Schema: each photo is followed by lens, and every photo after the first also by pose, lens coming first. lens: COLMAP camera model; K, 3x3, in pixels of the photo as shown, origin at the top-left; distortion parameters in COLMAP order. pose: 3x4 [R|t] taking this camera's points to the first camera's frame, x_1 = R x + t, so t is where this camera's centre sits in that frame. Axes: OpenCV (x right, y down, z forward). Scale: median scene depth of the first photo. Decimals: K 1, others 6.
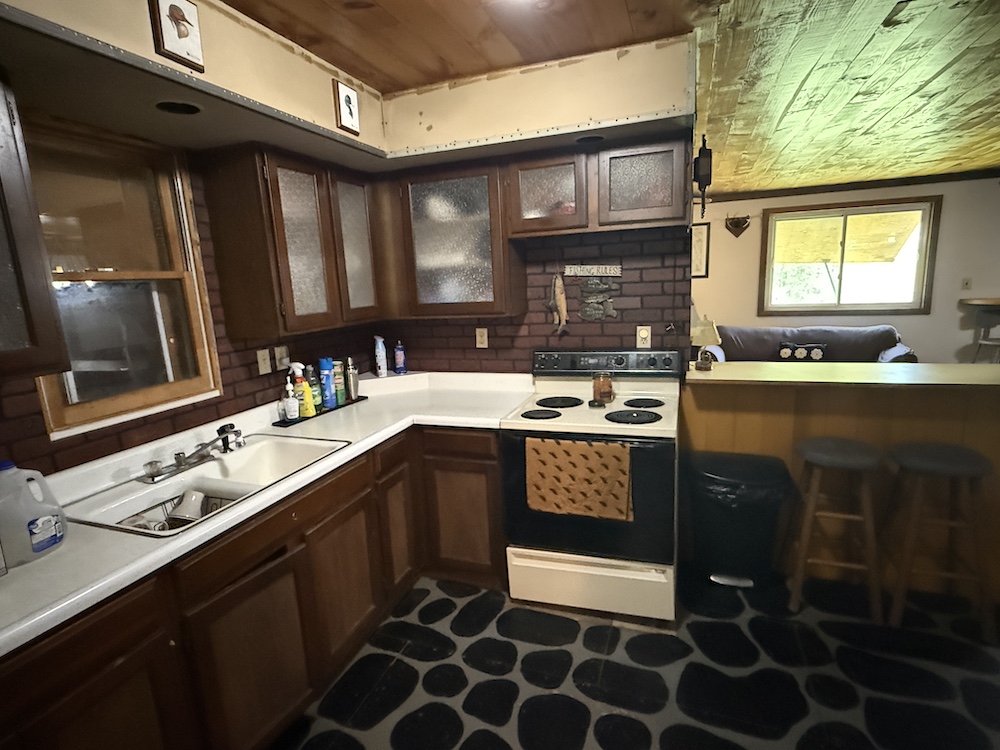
lens RADIAL K [[510.8, 0, 500.0], [0, 510.8, 375.0], [0, 0, 1]] dist [0.002556, -0.000097]
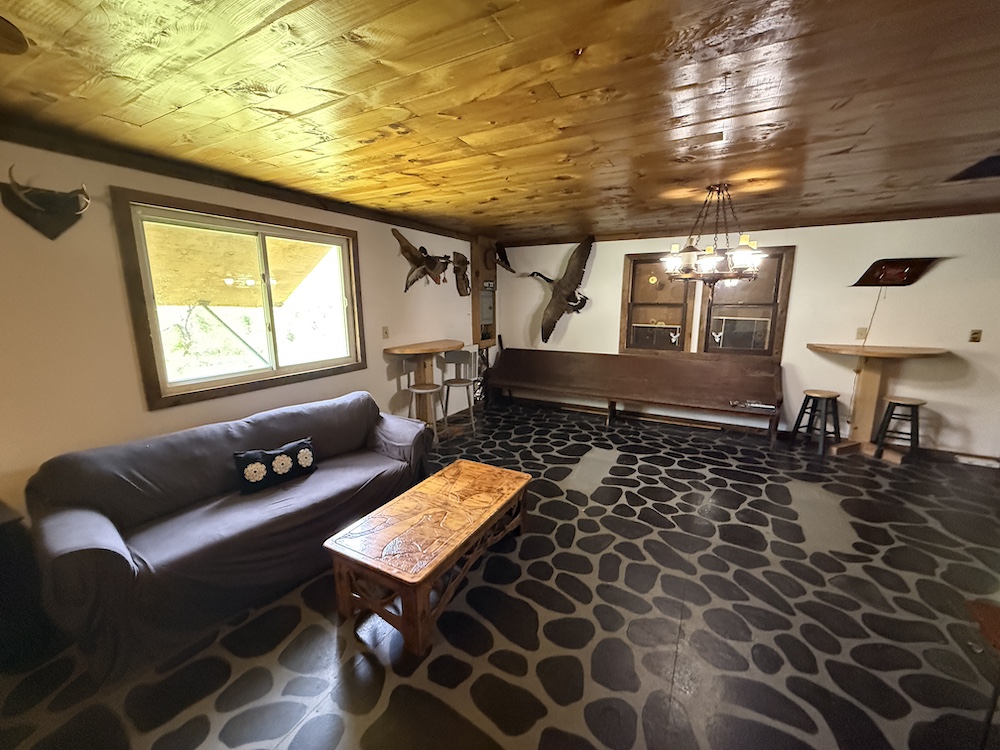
lens RADIAL K [[402.2, 0, 500.0], [0, 402.2, 375.0], [0, 0, 1]] dist [-0.000627, 0.000246]
pose [[0.144487, -0.144543, 0.978893, 0.462581], [0.187729, 0.975311, 0.116304, -0.335333], [-0.971535, 0.166962, 0.168055, 1.550938]]
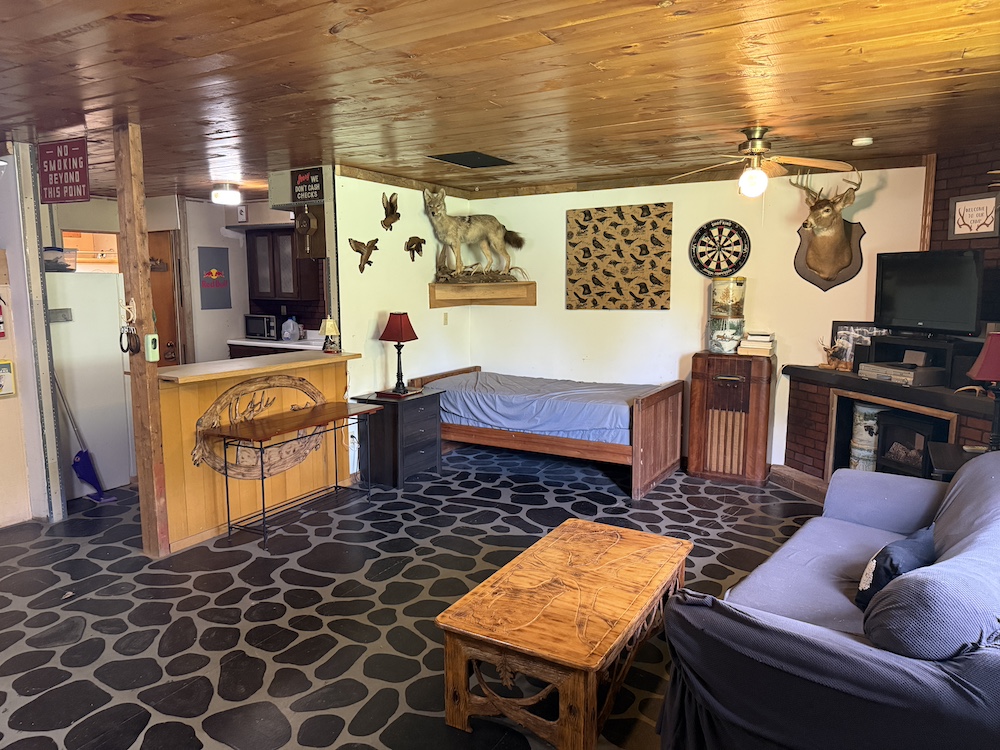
lens RADIAL K [[694.2, 0, 488.5], [0, 694.2, 378.6], [0, 0, 1]] dist [0.134731, -0.220734]
pose [[-0.167660, 0.185790, -0.968180, 2.418576], [-0.176179, 0.960625, 0.214849, -0.478638], [0.969975, 0.206595, -0.128326, 1.831369]]
